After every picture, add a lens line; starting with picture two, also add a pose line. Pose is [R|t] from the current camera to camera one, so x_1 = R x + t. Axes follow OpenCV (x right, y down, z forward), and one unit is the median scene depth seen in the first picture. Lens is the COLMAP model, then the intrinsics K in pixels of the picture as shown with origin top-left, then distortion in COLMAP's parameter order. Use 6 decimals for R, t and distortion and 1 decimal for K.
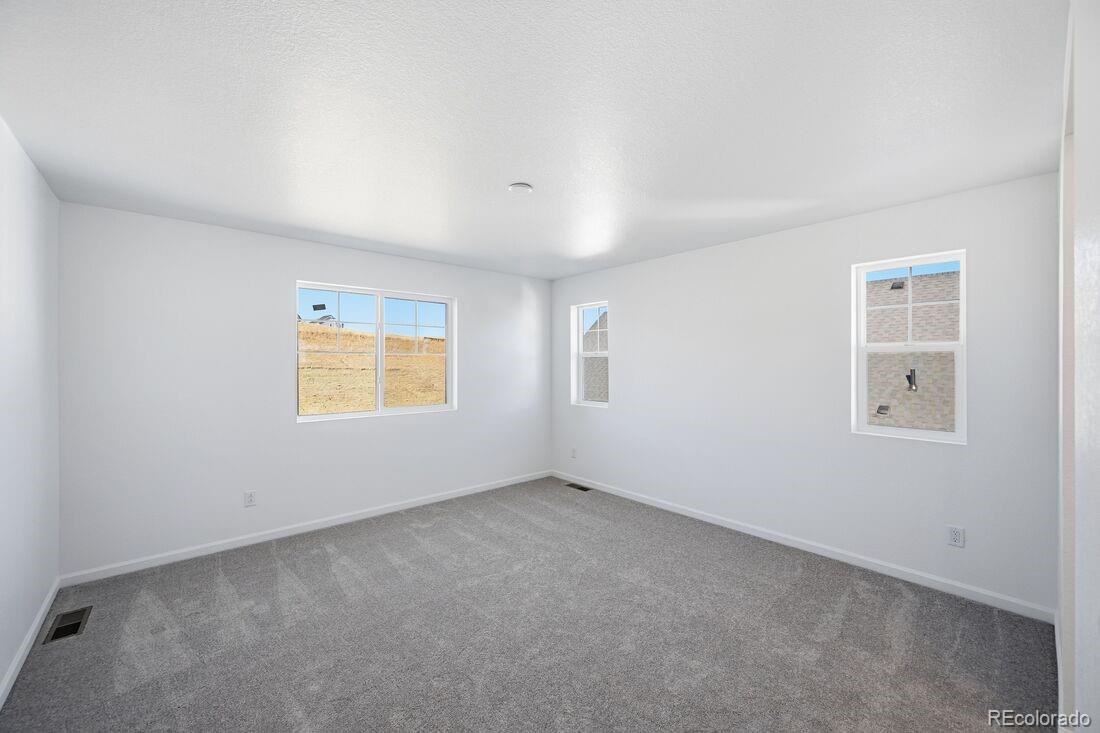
lens RADIAL K [[436.8, 0, 547.4], [0, 436.8, 360.1], [0, 0, 1]] dist [0.000321, 0.000211]
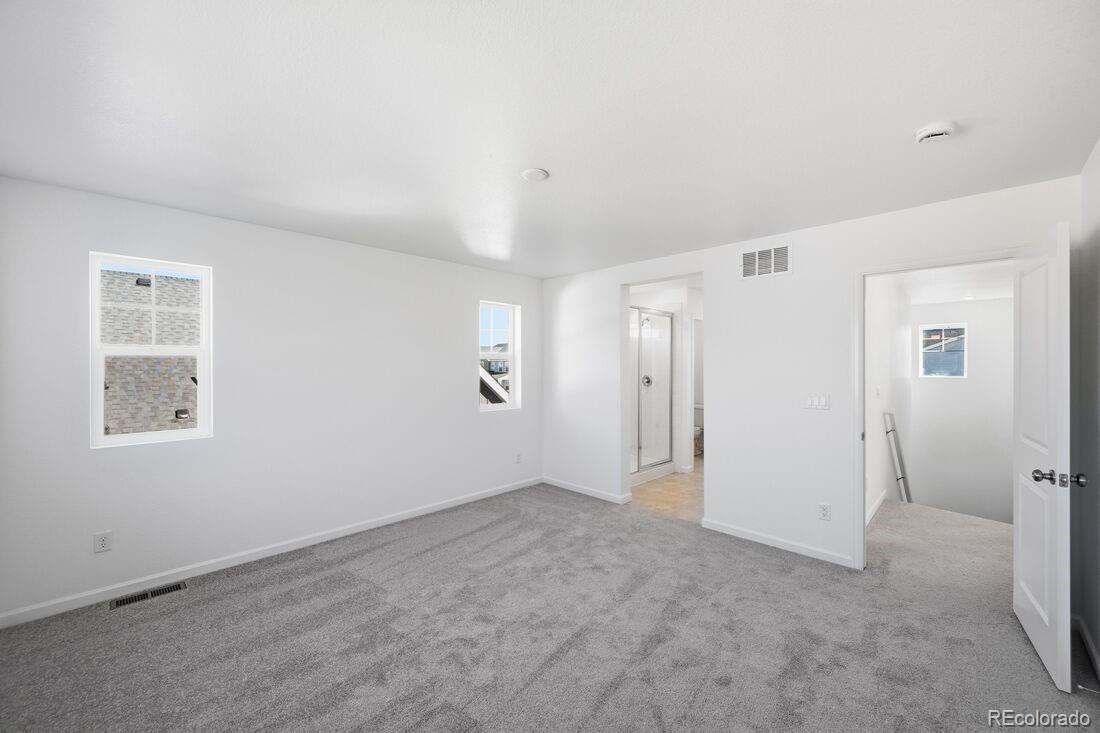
lens RADIAL K [[436.8, 0, 547.4], [0, 436.8, 360.1], [0, 0, 1]] dist [0.000321, 0.000211]
pose [[-0.032800, 0.000010, 0.999462, -0.214666], [0.007231, 0.999974, 0.000227, -0.000637], [-0.999436, 0.007235, -0.032799, 0.222347]]
